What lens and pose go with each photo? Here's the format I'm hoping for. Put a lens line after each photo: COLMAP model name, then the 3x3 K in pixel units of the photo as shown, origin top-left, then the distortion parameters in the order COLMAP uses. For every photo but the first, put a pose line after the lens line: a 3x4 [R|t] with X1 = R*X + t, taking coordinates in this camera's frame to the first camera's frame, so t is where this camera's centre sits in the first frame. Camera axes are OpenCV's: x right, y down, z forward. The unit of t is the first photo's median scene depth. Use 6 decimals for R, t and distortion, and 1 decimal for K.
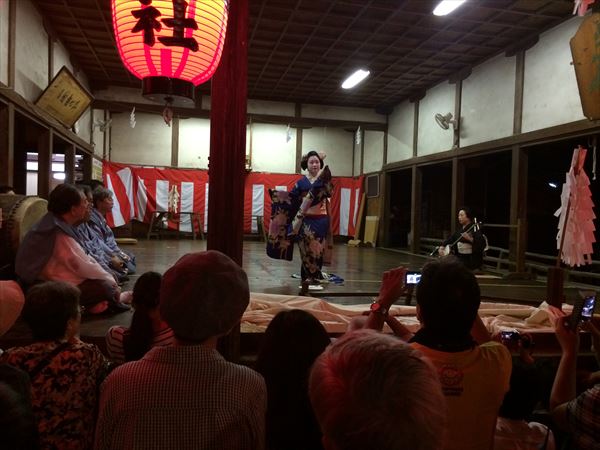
lens RADIAL K [[502.2, 0, 297.5], [0, 502.2, 222.7], [0, 0, 1]] dist [0.073979, -0.091974]
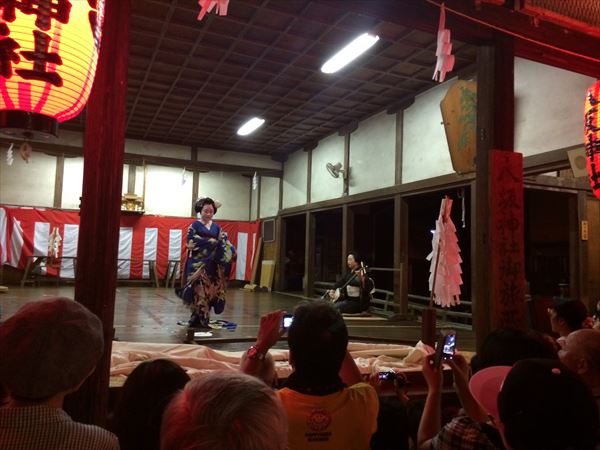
lens RADIAL K [[502.2, 0, 297.5], [0, 502.2, 222.7], [0, 0, 1]] dist [0.073979, -0.091974]
pose [[0.980285, 0.013723, 0.197112, 0.010889], [0.003684, 0.996143, -0.087671, 0.000350], [-0.197555, 0.086668, 0.976453, 0.000199]]
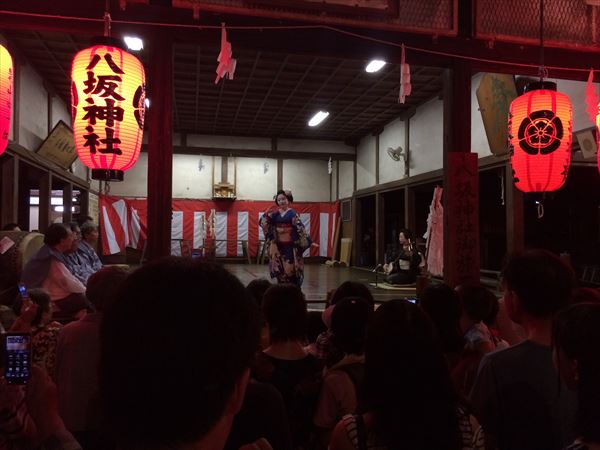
lens RADIAL K [[502.2, 0, 297.5], [0, 502.2, 222.7], [0, 0, 1]] dist [0.073979, -0.091974]
pose [[0.999656, -0.025390, -0.006602, 0.088078], [0.025071, 0.998693, -0.044543, -0.001094], [0.007724, 0.044362, 0.998986, -0.157280]]
